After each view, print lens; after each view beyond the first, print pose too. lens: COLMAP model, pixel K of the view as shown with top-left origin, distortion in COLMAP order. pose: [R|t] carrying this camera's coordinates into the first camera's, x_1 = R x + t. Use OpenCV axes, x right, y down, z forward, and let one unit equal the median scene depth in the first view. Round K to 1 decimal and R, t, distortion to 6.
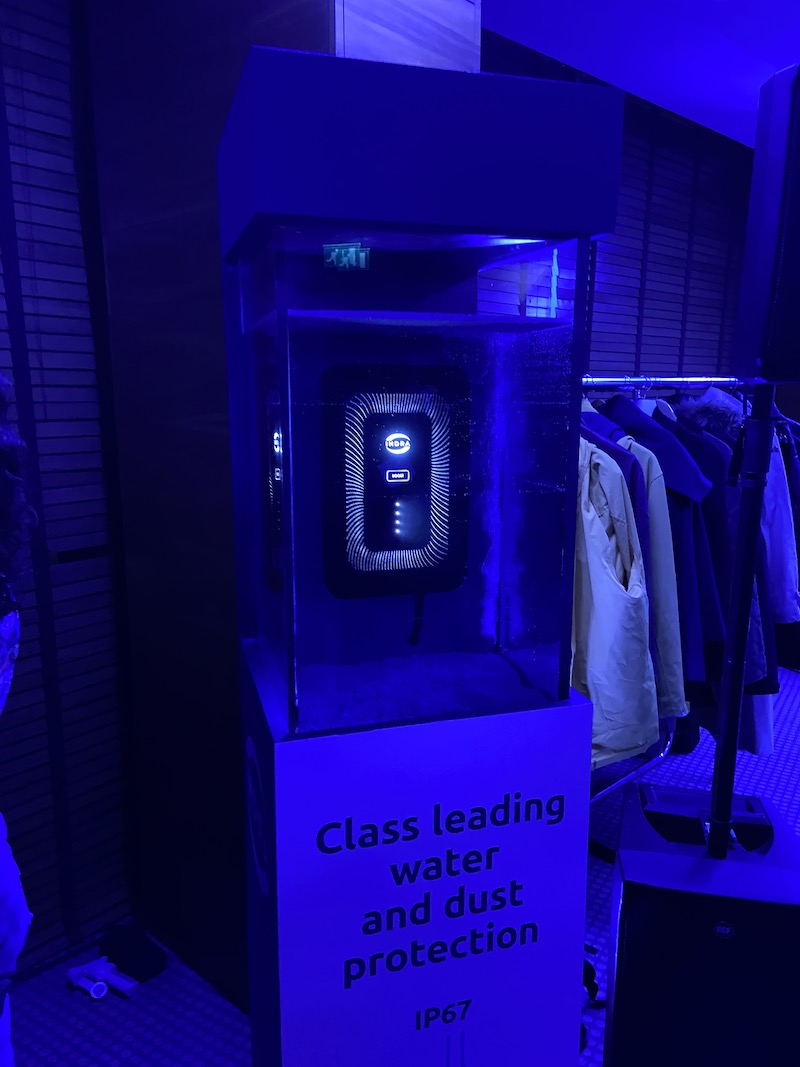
lens RADIAL K [[806.0, 0, 400.6], [0, 806.0, 539.7], [0, 0, 1]] dist [-0.000186, -0.024258]
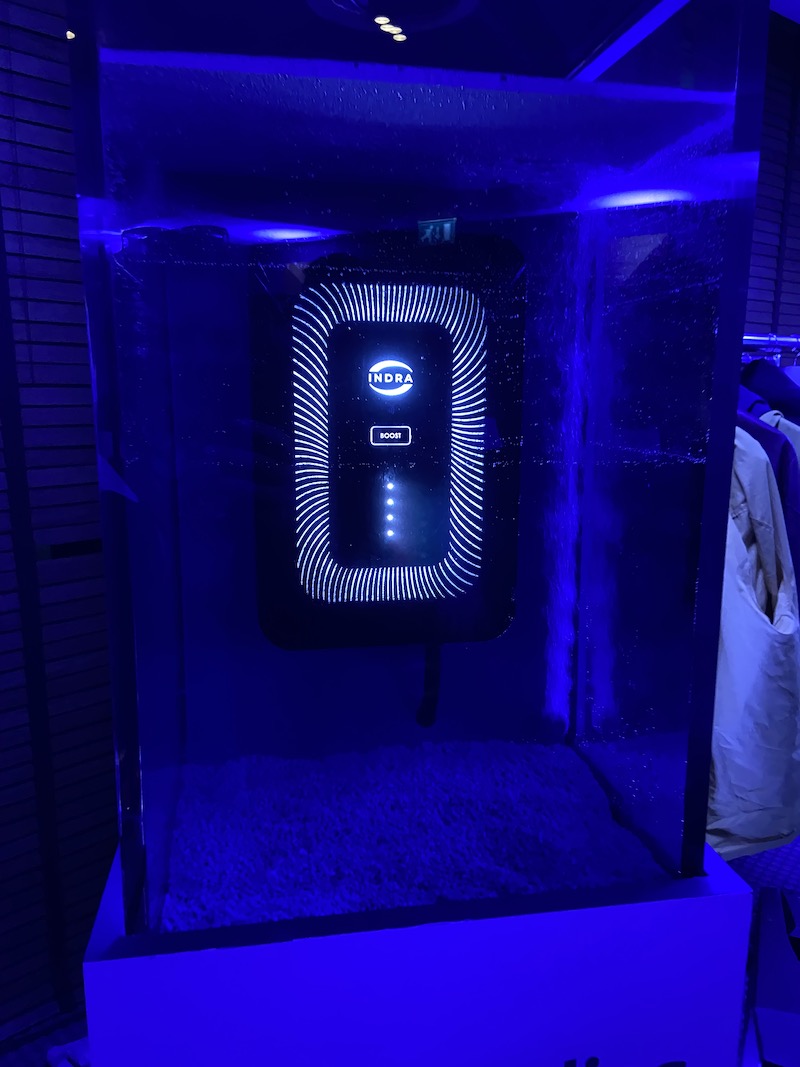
lens RADIAL K [[806.0, 0, 398.2], [0, 806.0, 523.4], [0, 0, 1]] dist [-0.000186, -0.024258]
pose [[0.991210, 0.025611, -0.129793, 0.042672], [-0.027656, 0.999520, -0.013980, -0.005863], [0.129372, 0.017446, 0.991443, 0.249307]]
